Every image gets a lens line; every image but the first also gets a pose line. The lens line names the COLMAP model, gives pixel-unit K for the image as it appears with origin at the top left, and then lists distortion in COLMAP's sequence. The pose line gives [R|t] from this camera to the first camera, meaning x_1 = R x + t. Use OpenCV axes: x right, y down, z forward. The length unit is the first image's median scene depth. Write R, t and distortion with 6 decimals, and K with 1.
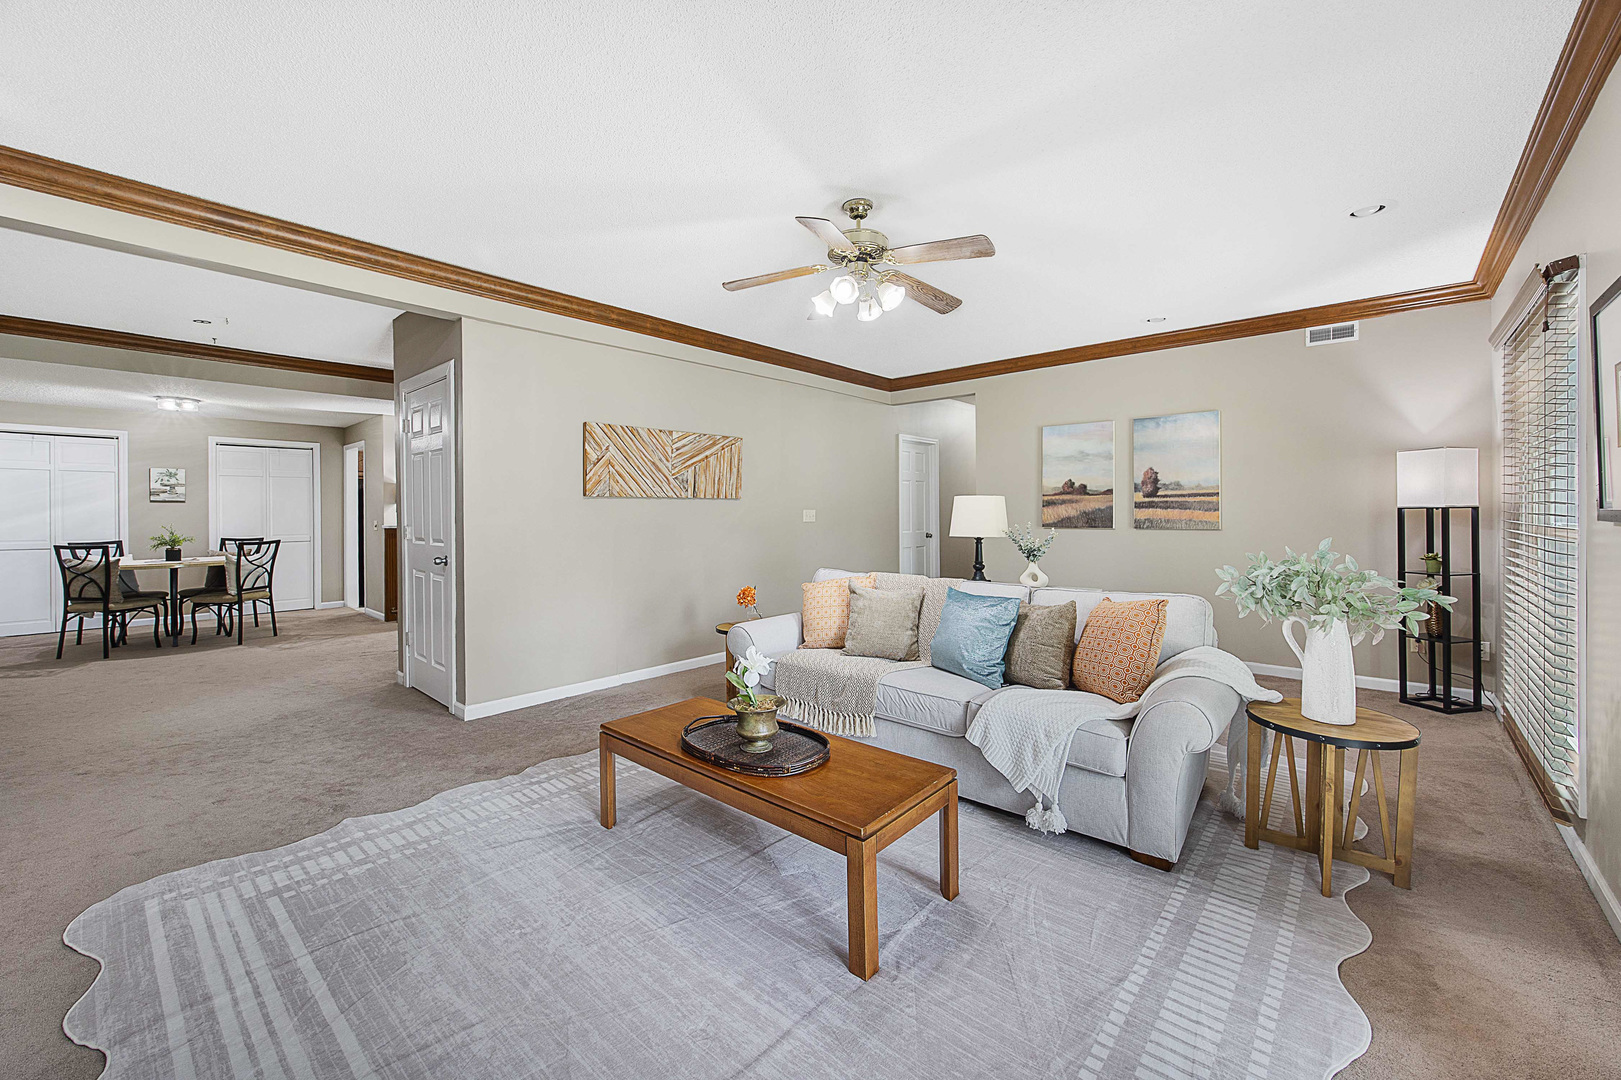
lens RADIAL K [[640.8, 0, 805.5], [0, 640.8, 510.1], [0, 0, 1]] dist [-0.002206, -0.000326]
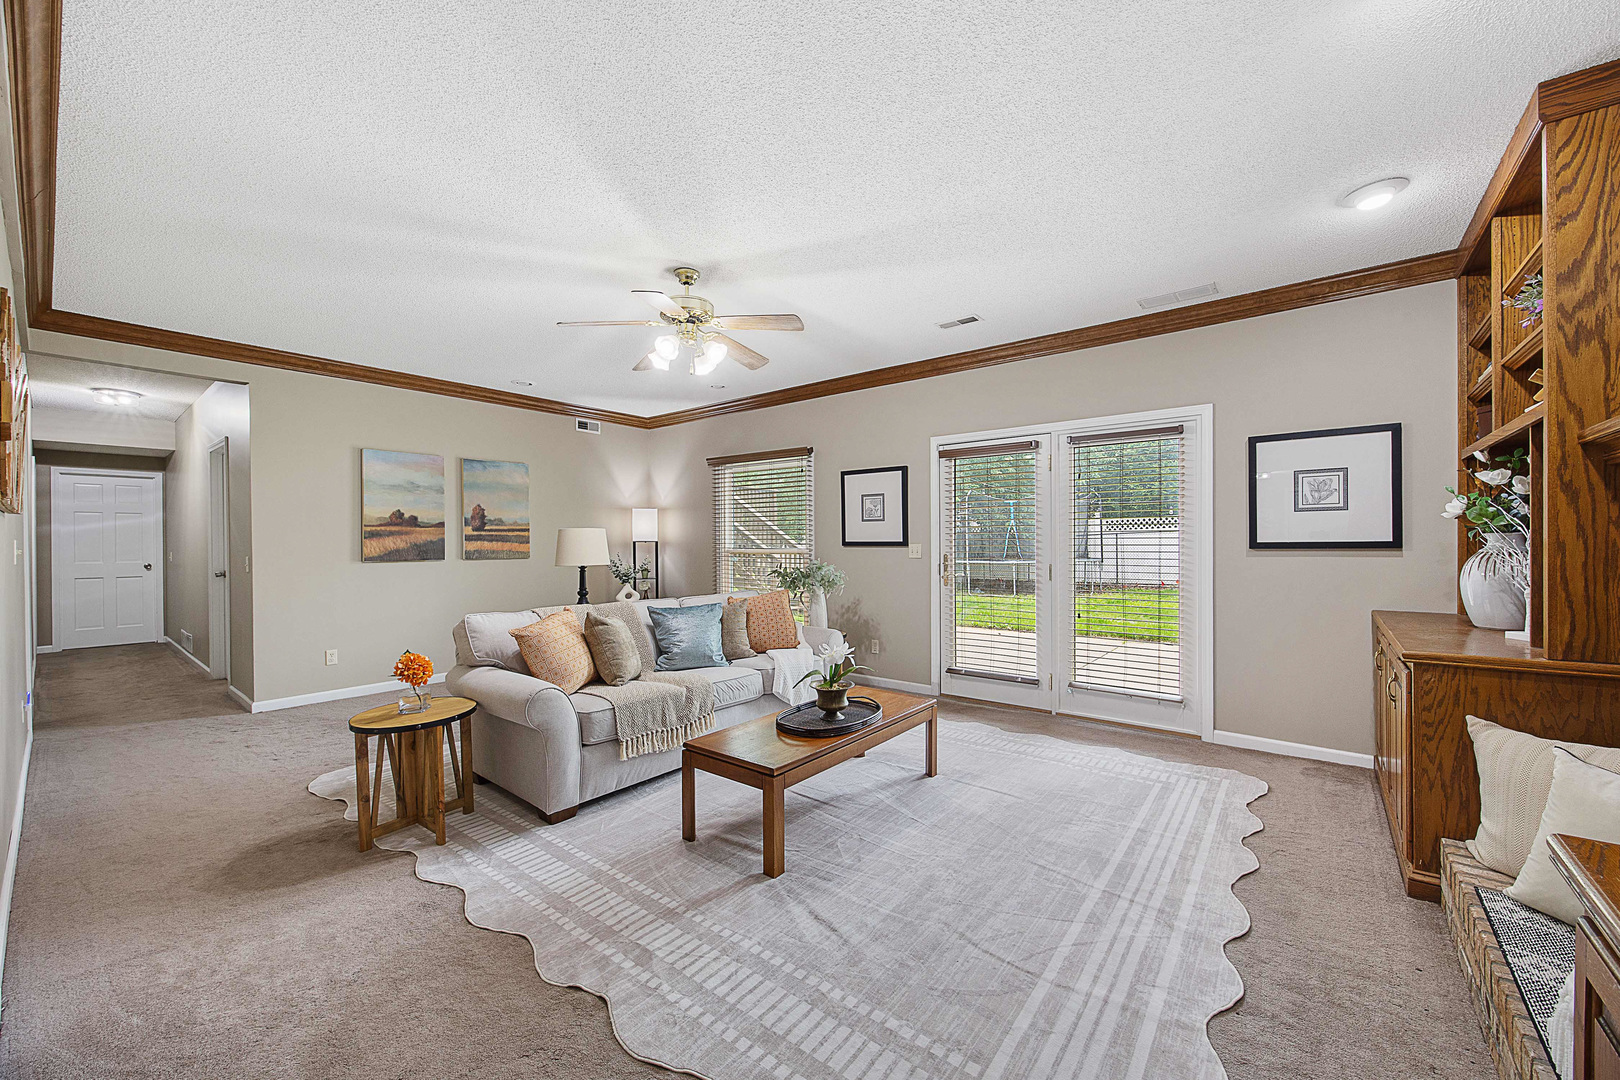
lens RADIAL K [[629.0, 0, 810.0], [0, 629.0, 540.0], [0, 0, 1]] dist [-0.000428, -0.000068]
pose [[-0.056607, 0.007363, 0.998369, -0.597913], [0.000942, 0.999973, -0.007321, 0.004430], [-0.998396, 0.000526, -0.056613, 0.484960]]
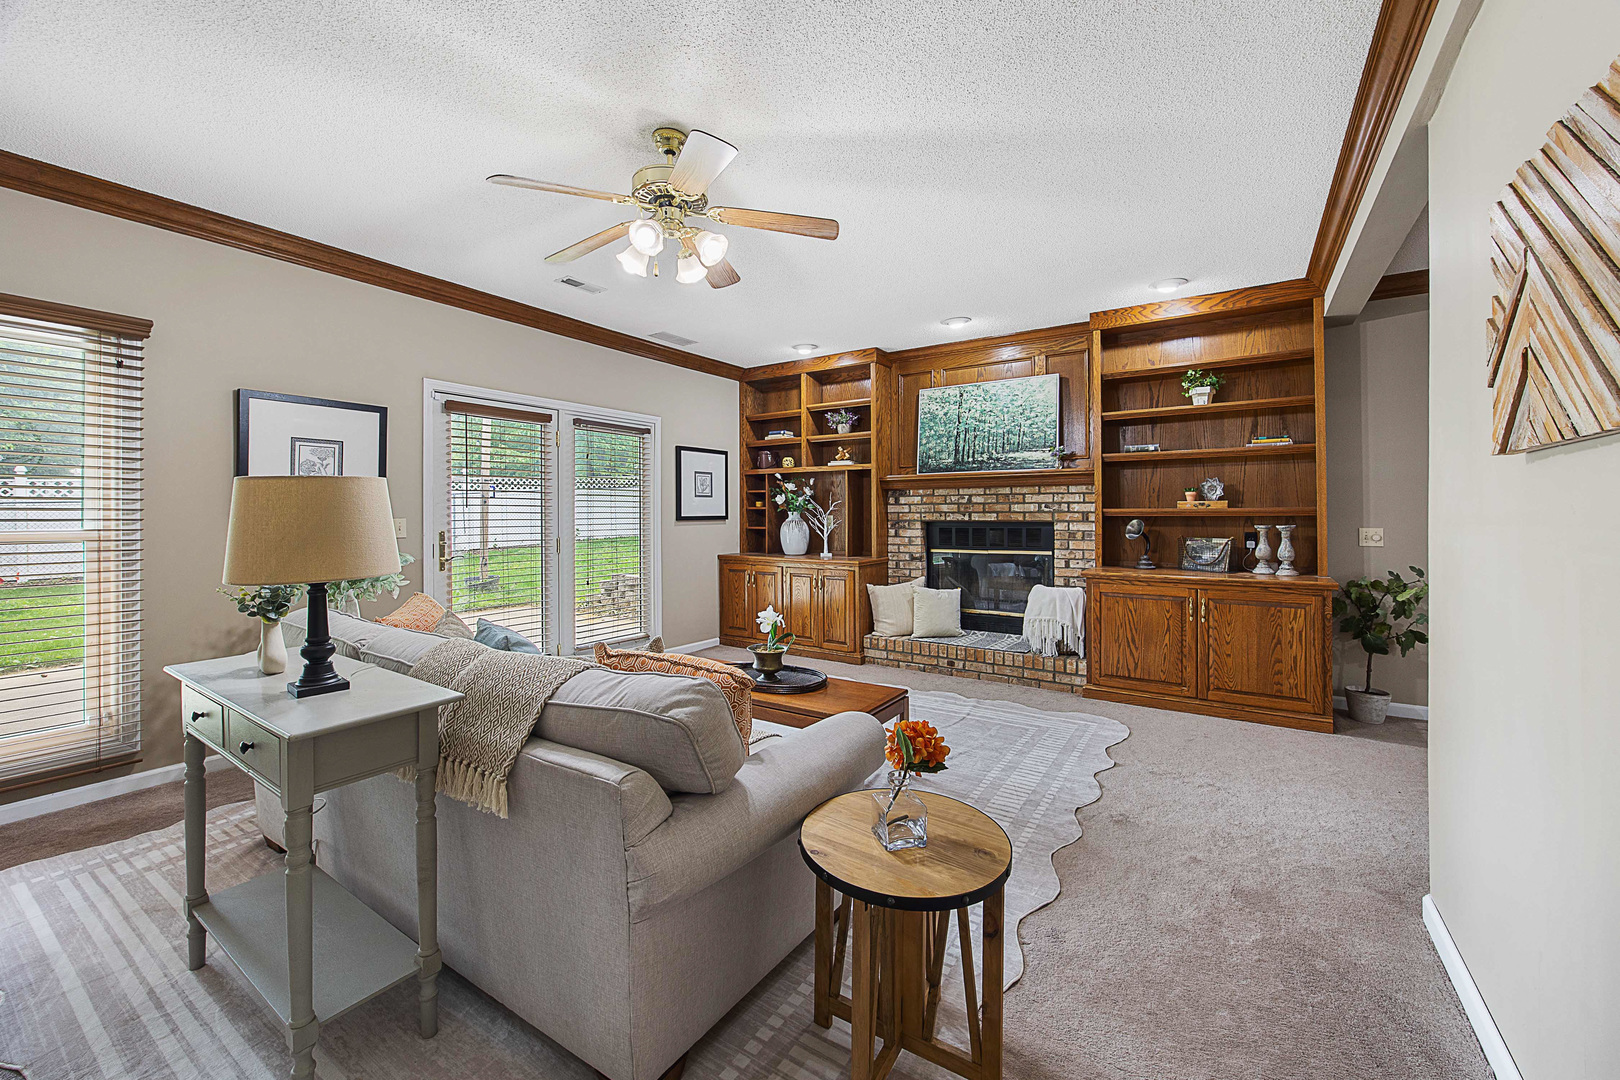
lens RADIAL K [[631.4, 0, 836.1], [0, 631.4, 510.3], [0, 0, 1]] dist [0.000240, 0.000014]
pose [[-0.985093, 0.001530, -0.172016, 0.012010], [0.002699, 0.999975, -0.006567, -0.000239], [0.172002, -0.006933, -0.985072, 1.044943]]
